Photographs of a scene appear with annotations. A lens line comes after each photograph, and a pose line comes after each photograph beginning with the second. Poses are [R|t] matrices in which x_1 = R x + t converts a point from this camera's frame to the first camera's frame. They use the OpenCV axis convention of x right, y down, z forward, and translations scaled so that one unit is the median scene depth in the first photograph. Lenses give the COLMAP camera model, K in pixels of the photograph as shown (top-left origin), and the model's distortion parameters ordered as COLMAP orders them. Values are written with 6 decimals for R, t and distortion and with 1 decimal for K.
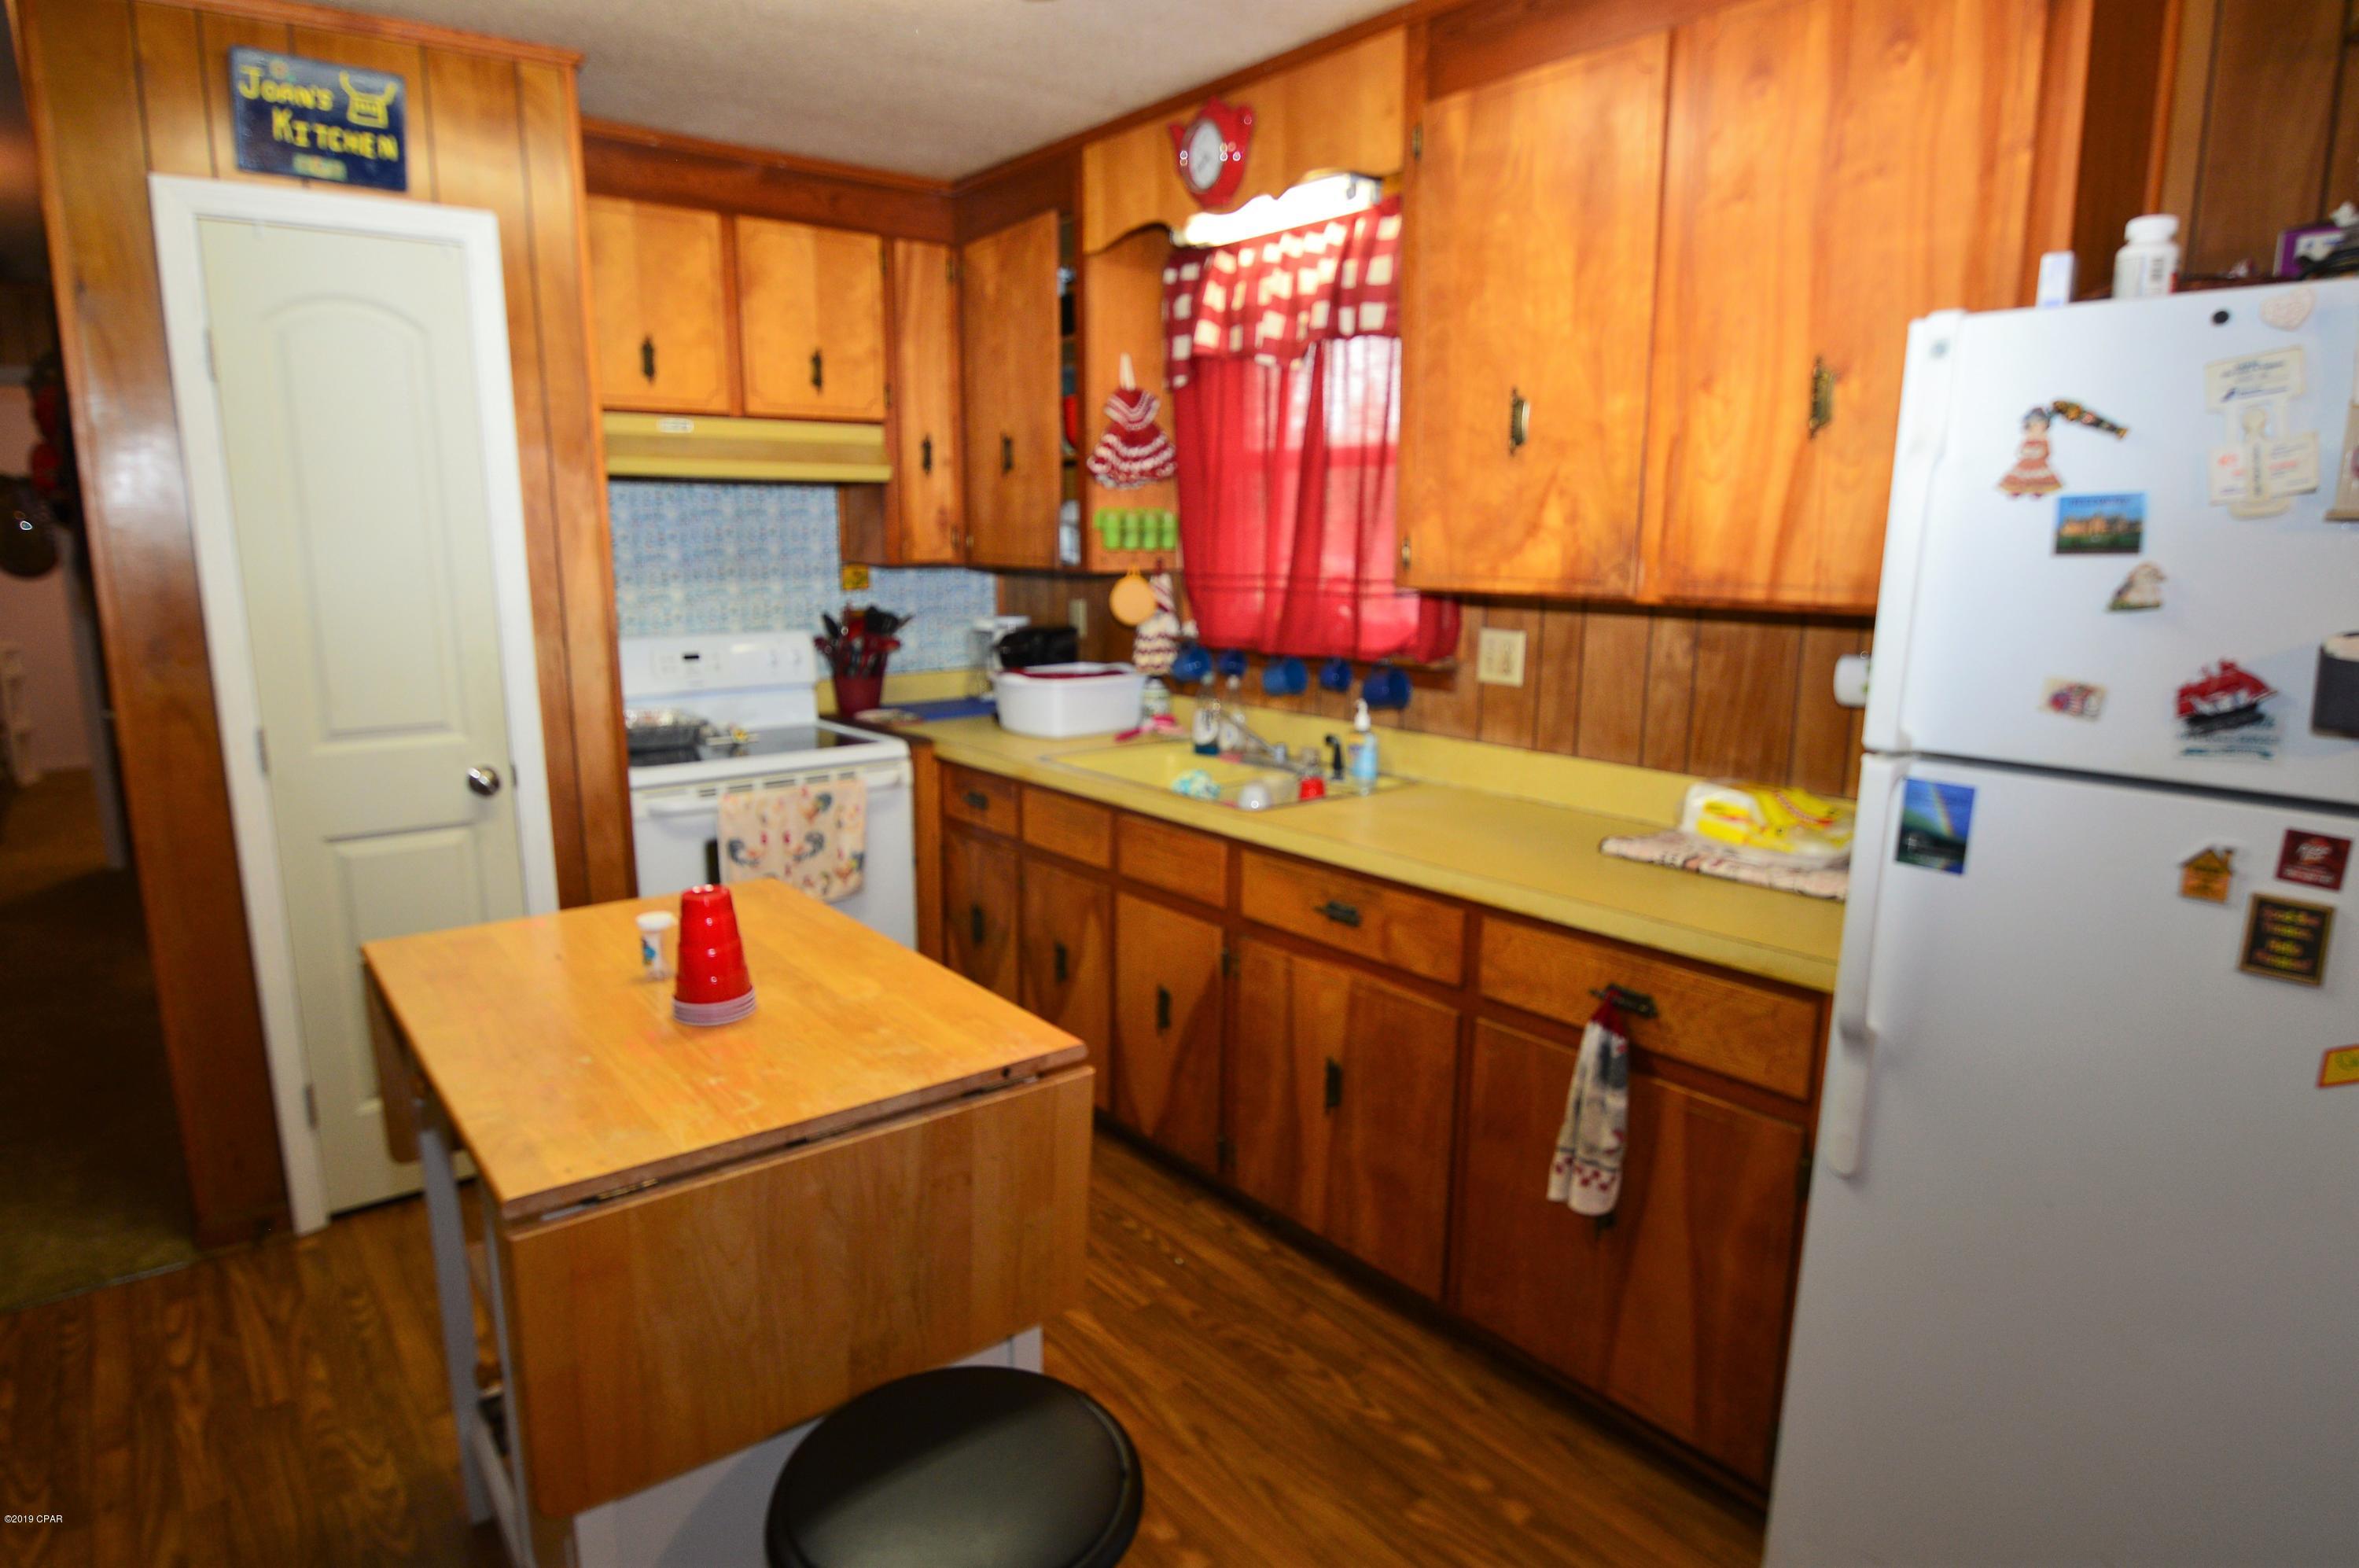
lens RADIAL K [[1327.1, 0, 1159.6], [0, 1327.1, 798.5], [0, 0, 1]] dist [-0.023552, -0.000376]
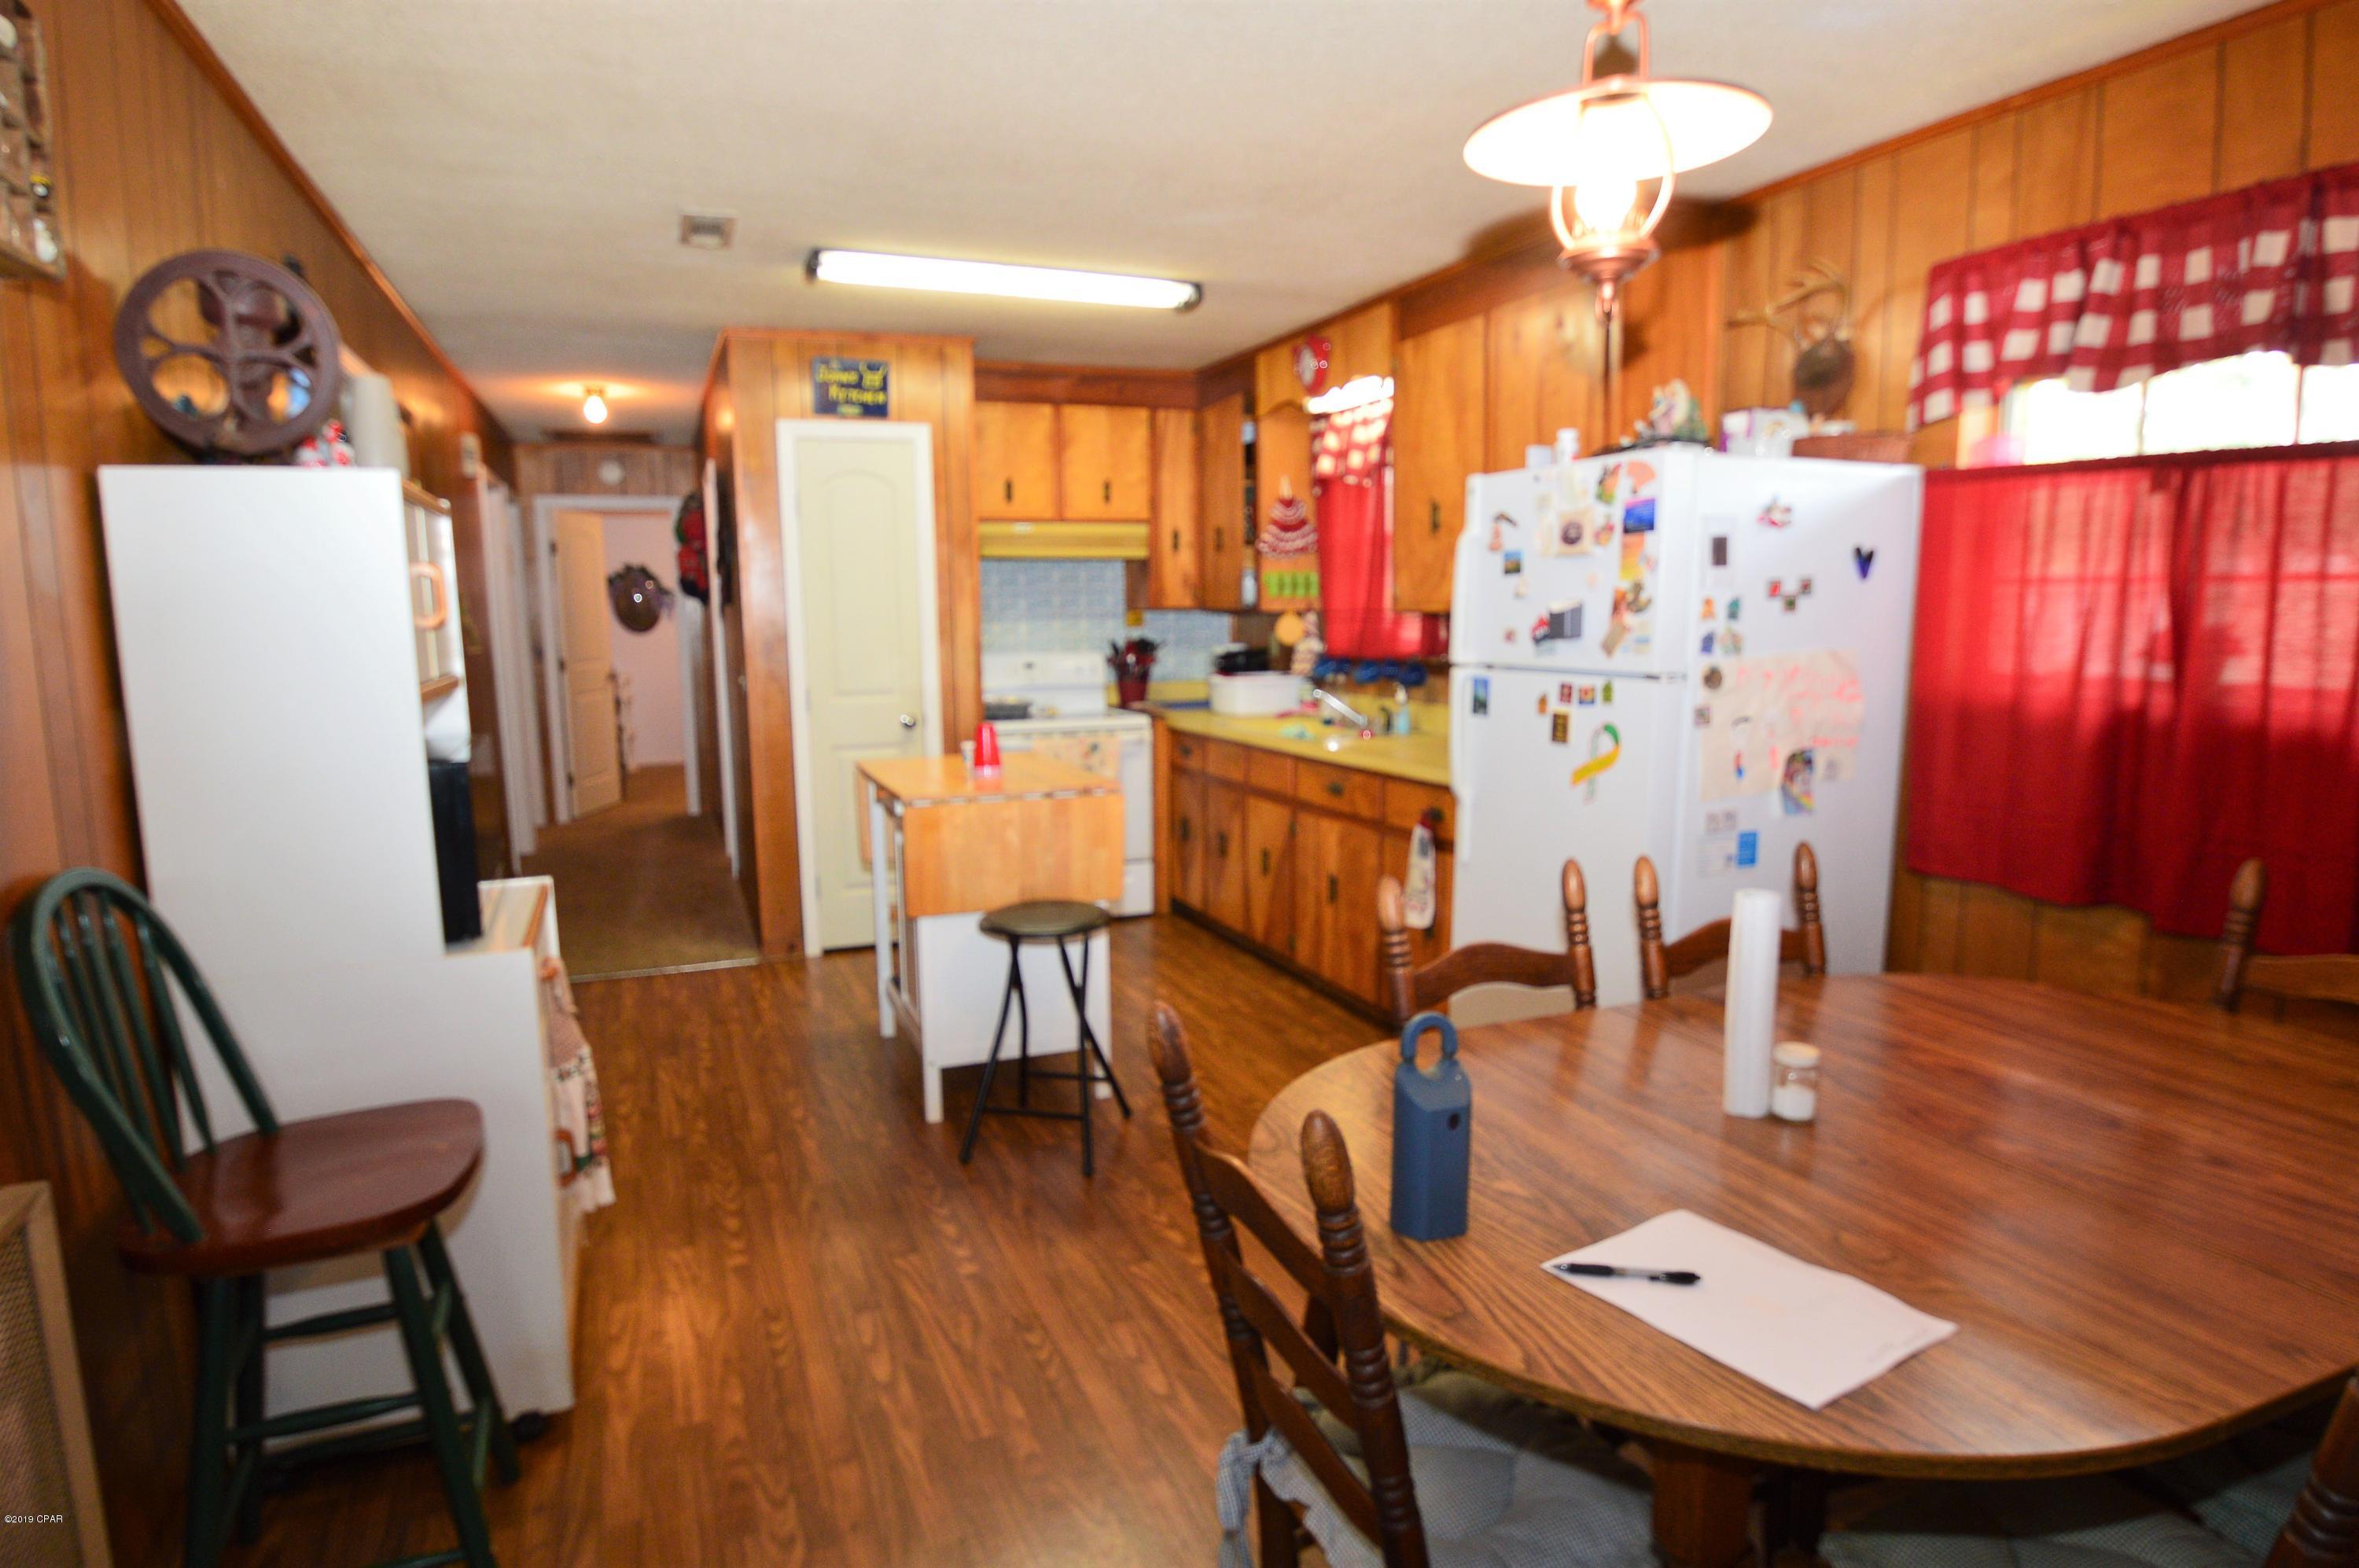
lens RADIAL K [[1327.1, 0, 1159.6], [0, 1327.1, 798.5], [0, 0, 1]] dist [-0.023552, -0.000376]
pose [[0.956536, 0.028667, -0.290202, 0.340172], [-0.044233, 0.997905, -0.047222, 0.153568], [0.288240, 0.058006, 0.955800, -0.622783]]
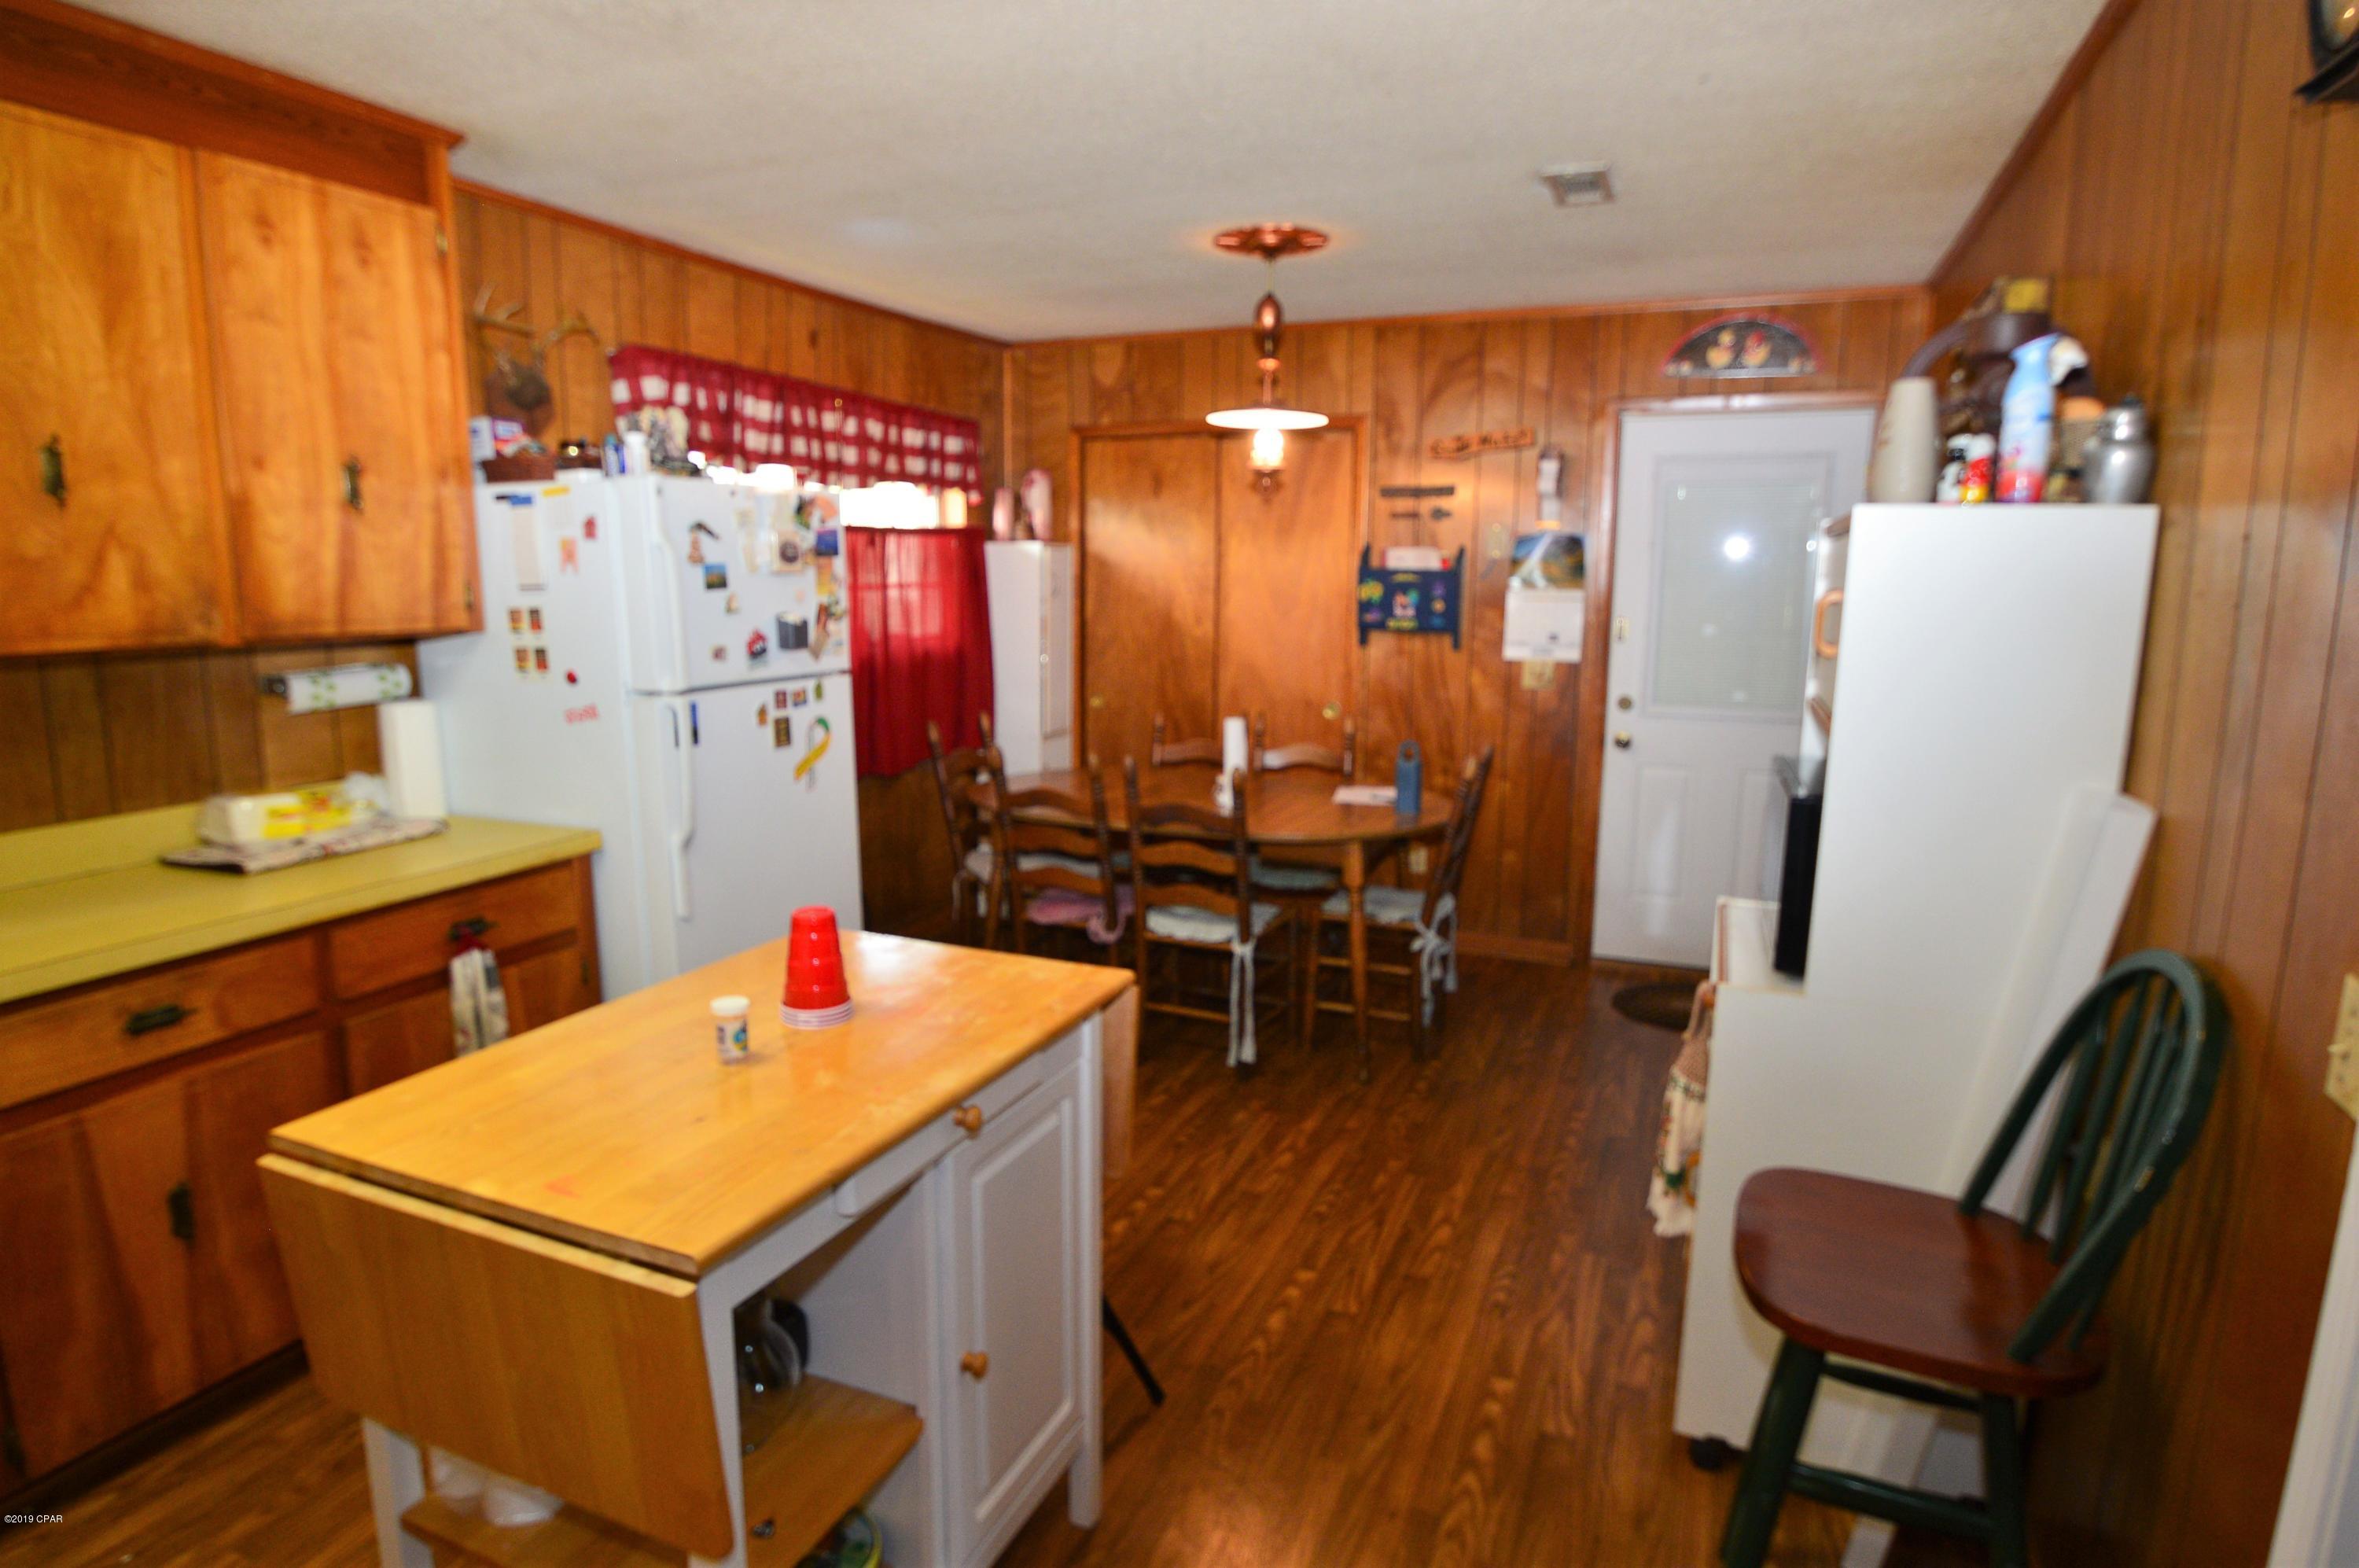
lens RADIAL K [[1327.1, 0, 1159.6], [0, 1327.1, 798.5], [0, 0, 1]] dist [-0.023552, -0.000376]
pose [[-0.476719, -0.158803, 0.864593, -0.716975], [0.166148, 0.949542, 0.266017, -0.136478], [-0.863211, 0.270465, -0.426280, 0.592992]]
